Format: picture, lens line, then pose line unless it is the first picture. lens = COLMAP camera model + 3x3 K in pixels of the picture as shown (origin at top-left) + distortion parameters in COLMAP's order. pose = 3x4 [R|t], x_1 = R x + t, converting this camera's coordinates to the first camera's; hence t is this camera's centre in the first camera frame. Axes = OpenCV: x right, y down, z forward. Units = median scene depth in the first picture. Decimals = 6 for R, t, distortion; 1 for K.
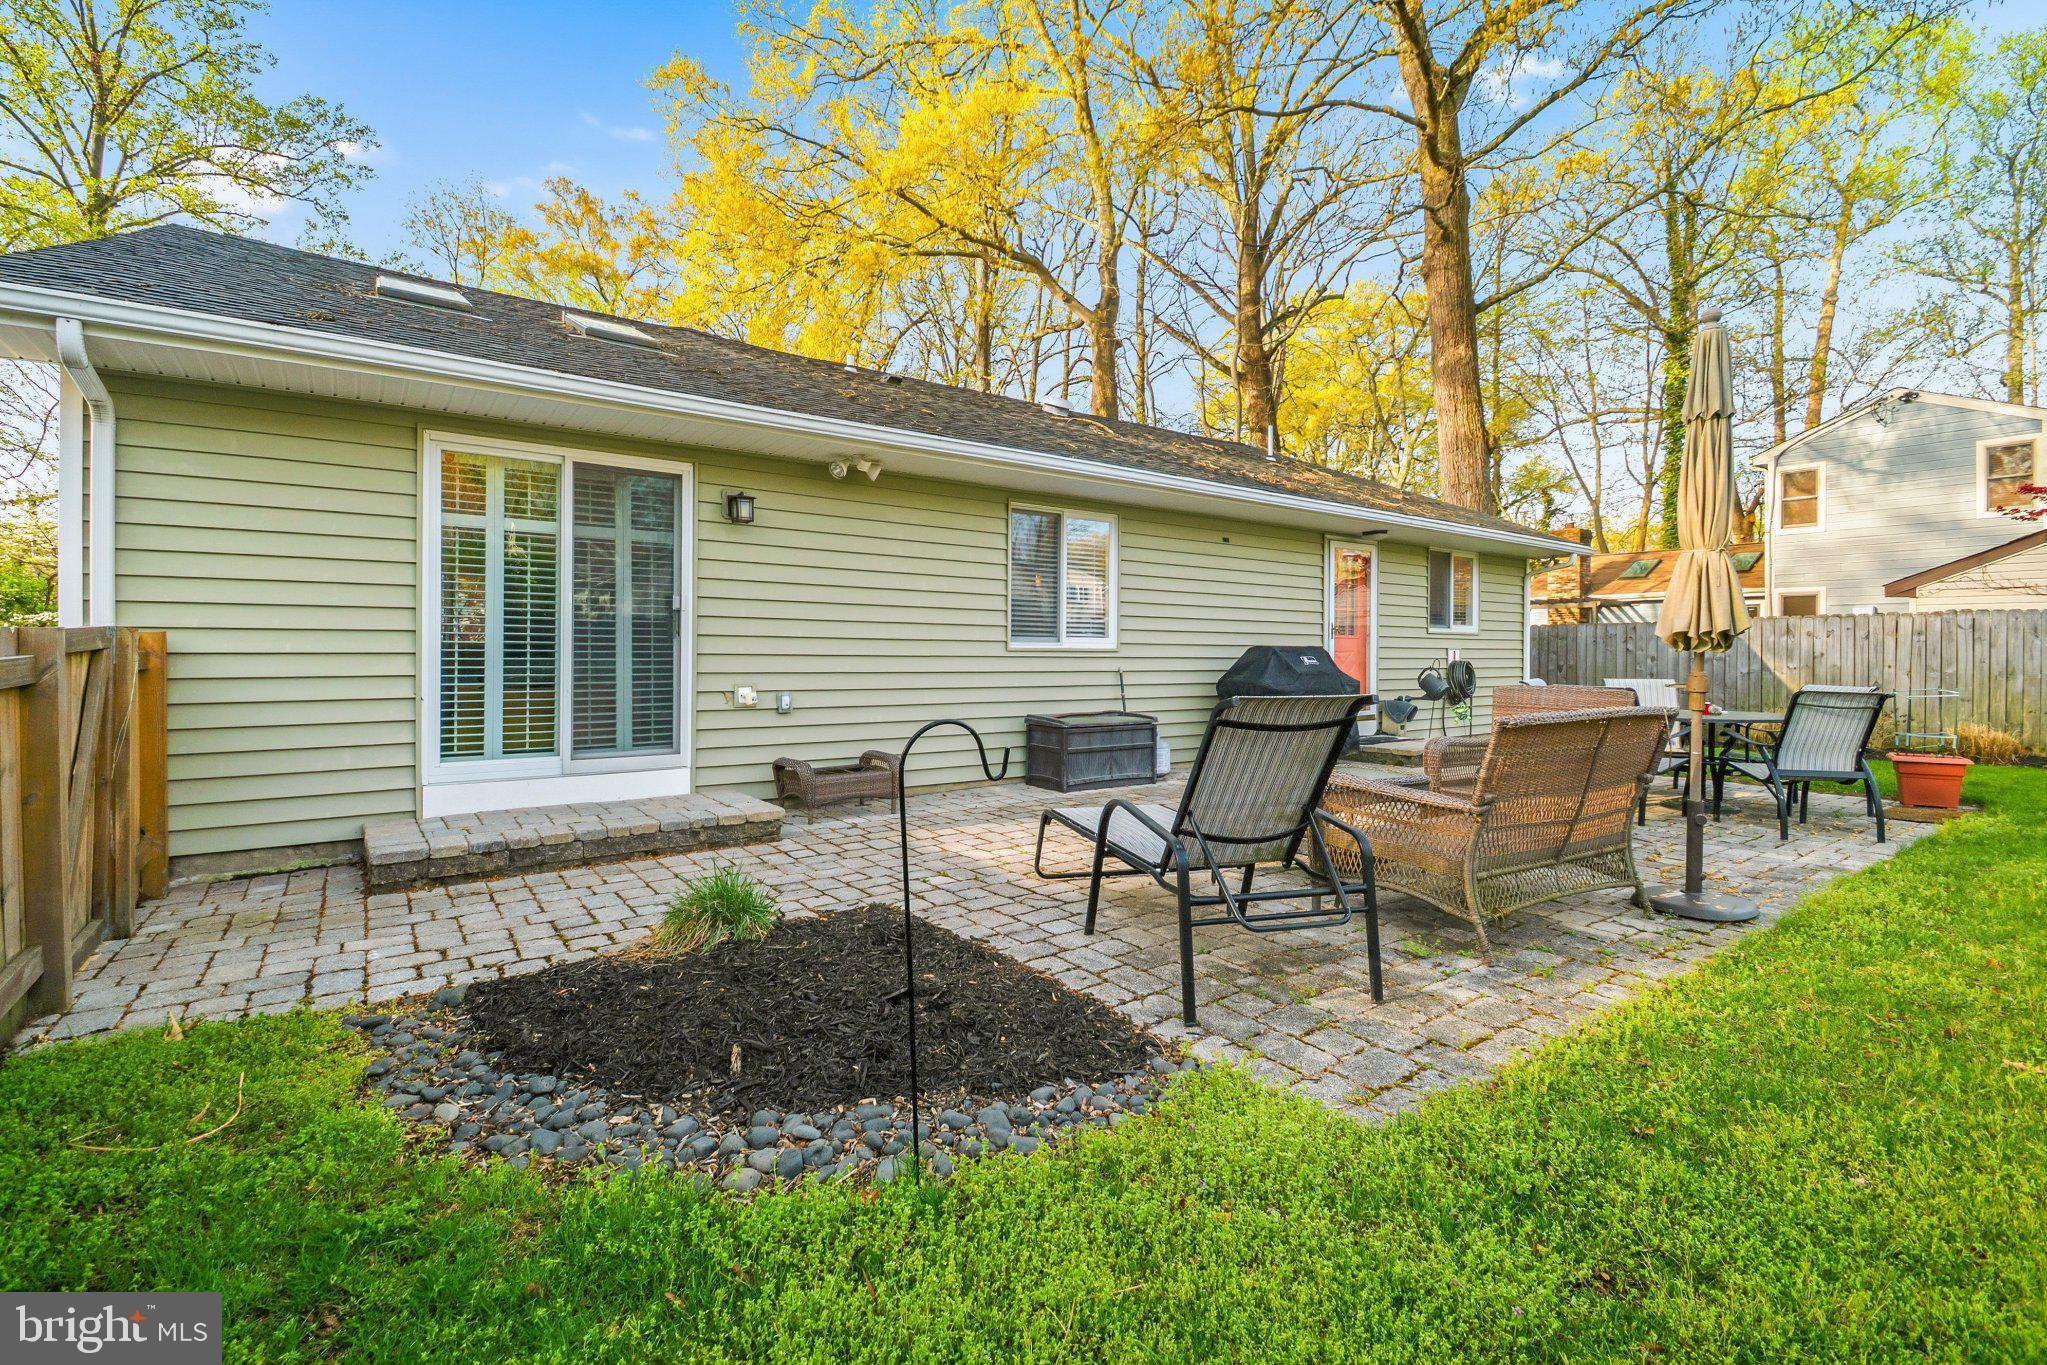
lens RADIAL K [[893.4, 0, 999.4], [0, 893.4, 666.0], [0, 0, 1]] dist [0.020646, -0.020807]
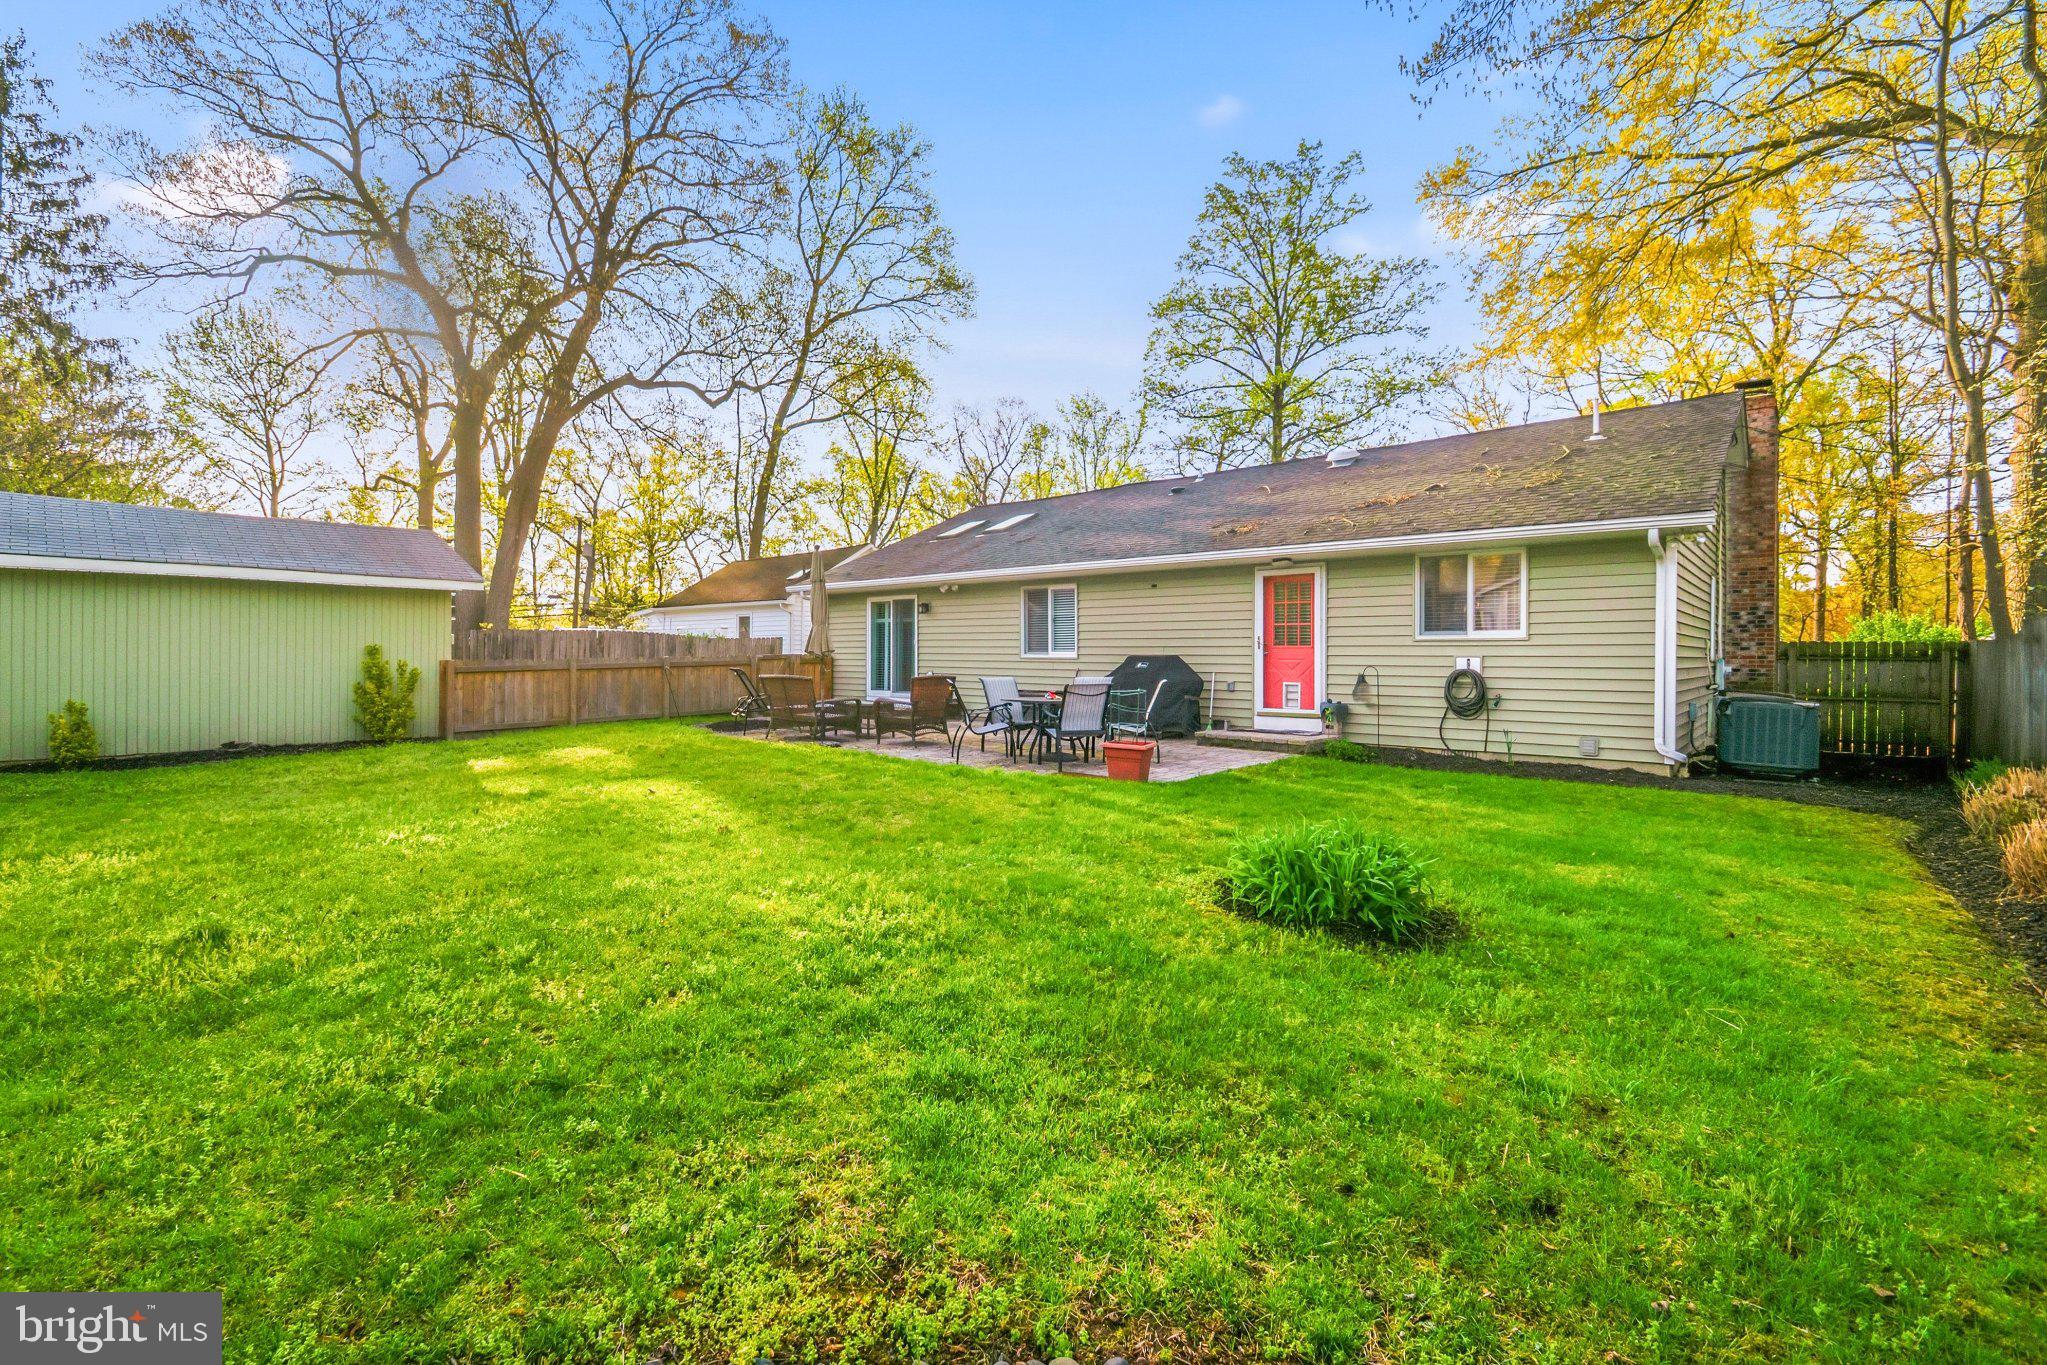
lens RADIAL K [[893.8, 0, 1001.0], [0, 893.8, 651.5], [0, 0, 1]] dist [0.019062, -0.021155]
pose [[0.214849, -0.006054, -0.976629, 2.547415], [-0.014514, 0.999851, -0.009391, -0.016085], [0.976539, 0.016192, 0.214729, 0.639120]]
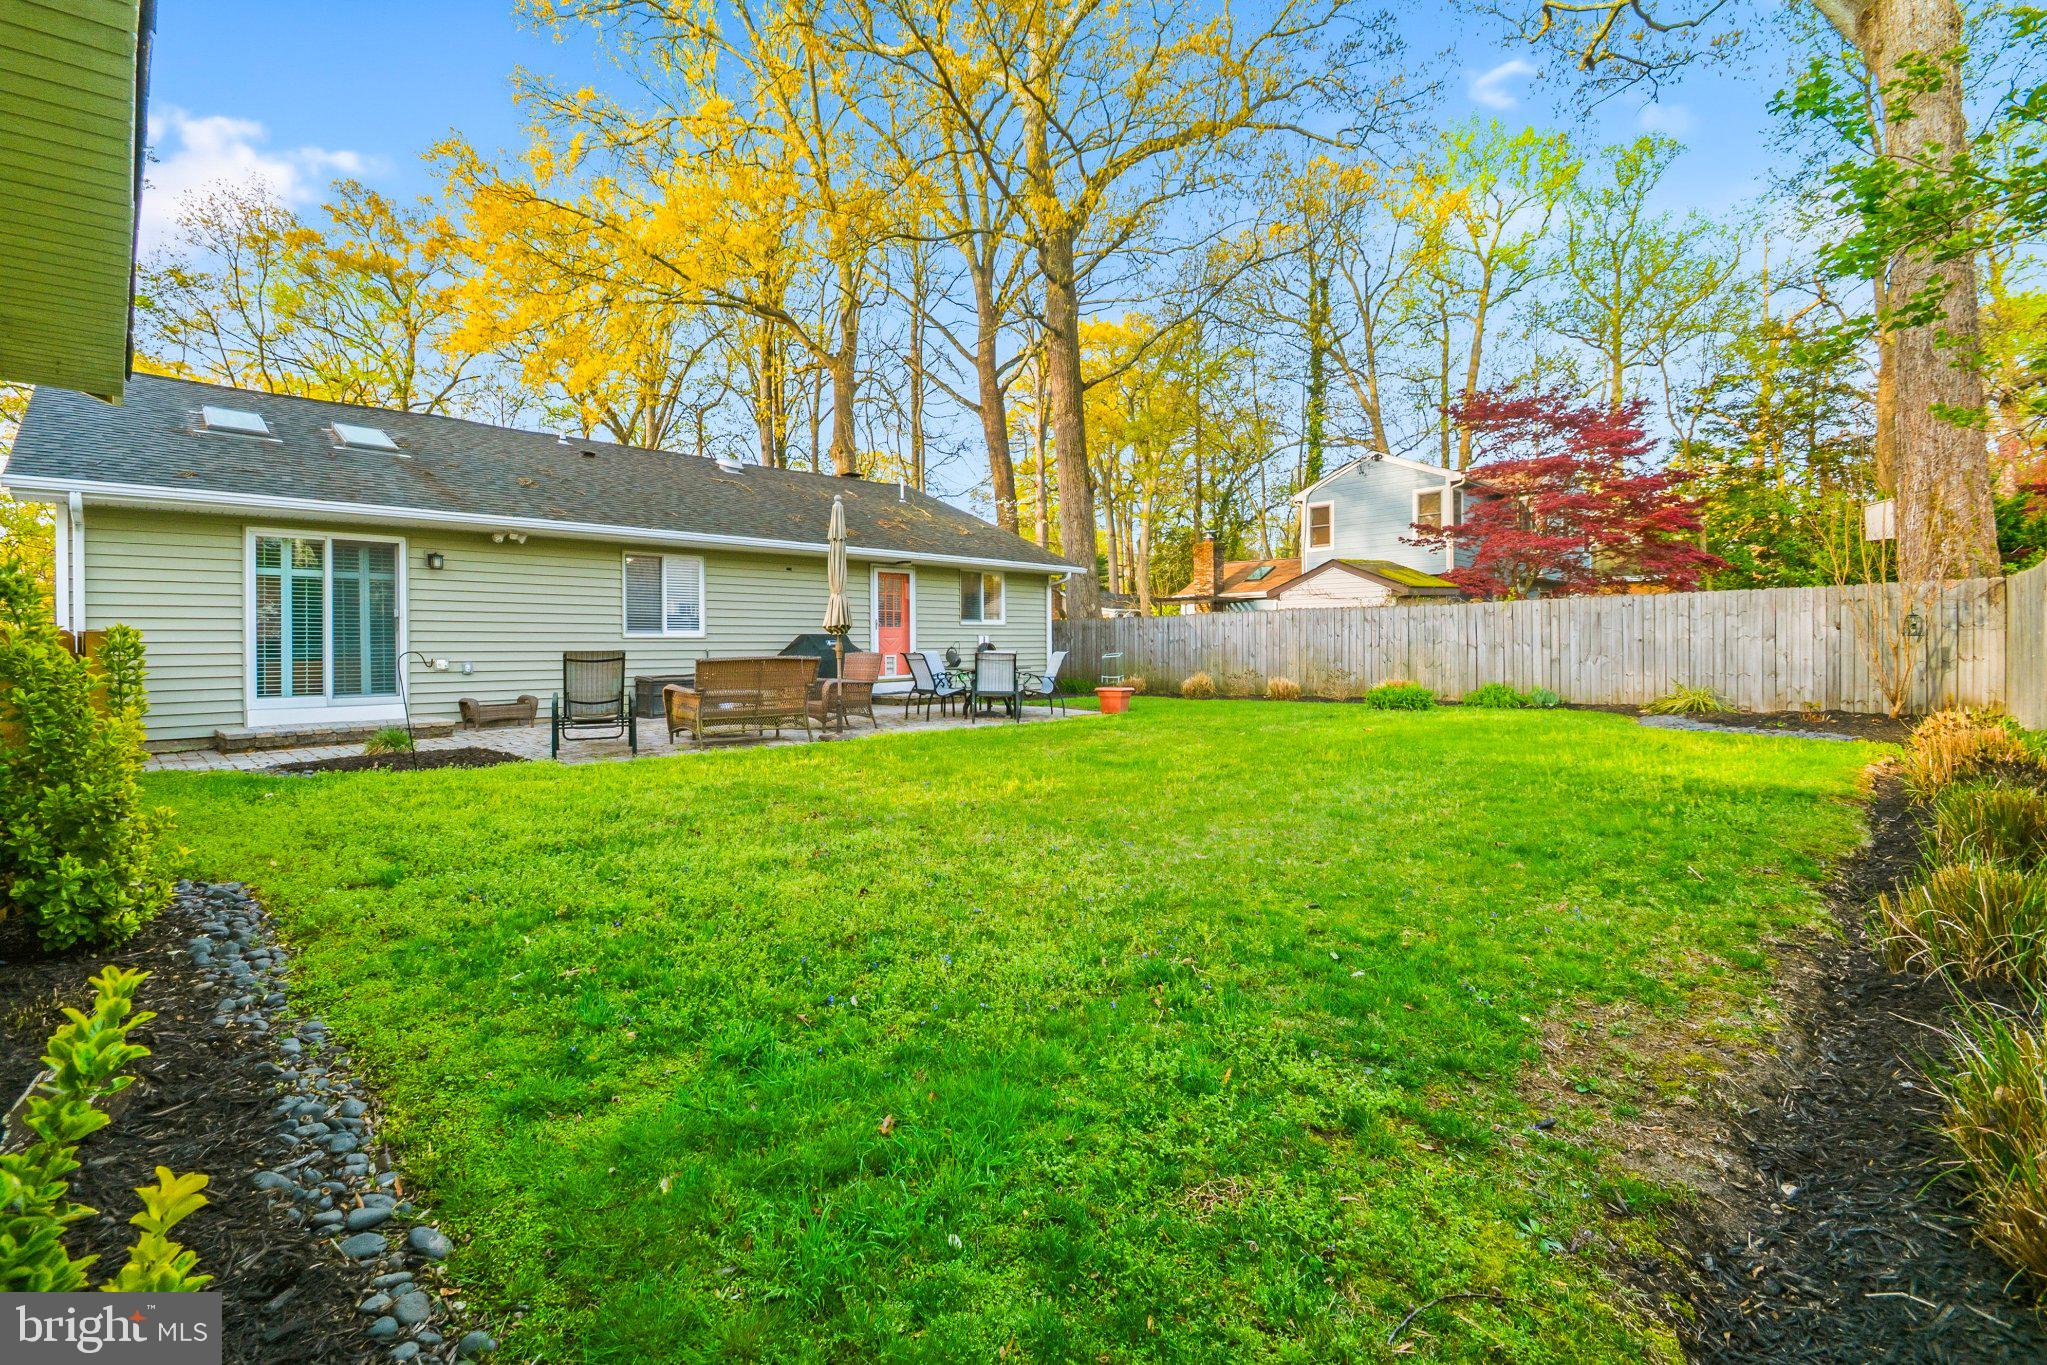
lens RADIAL K [[893.8, 0, 1001.0], [0, 893.8, 651.5], [0, 0, 1]] dist [0.019062, -0.021155]
pose [[0.986130, -0.012764, 0.165483, 0.544391], [0.013785, 0.999892, -0.005024, 0.032705], [-0.165401, 0.007236, 0.986200, -0.996718]]
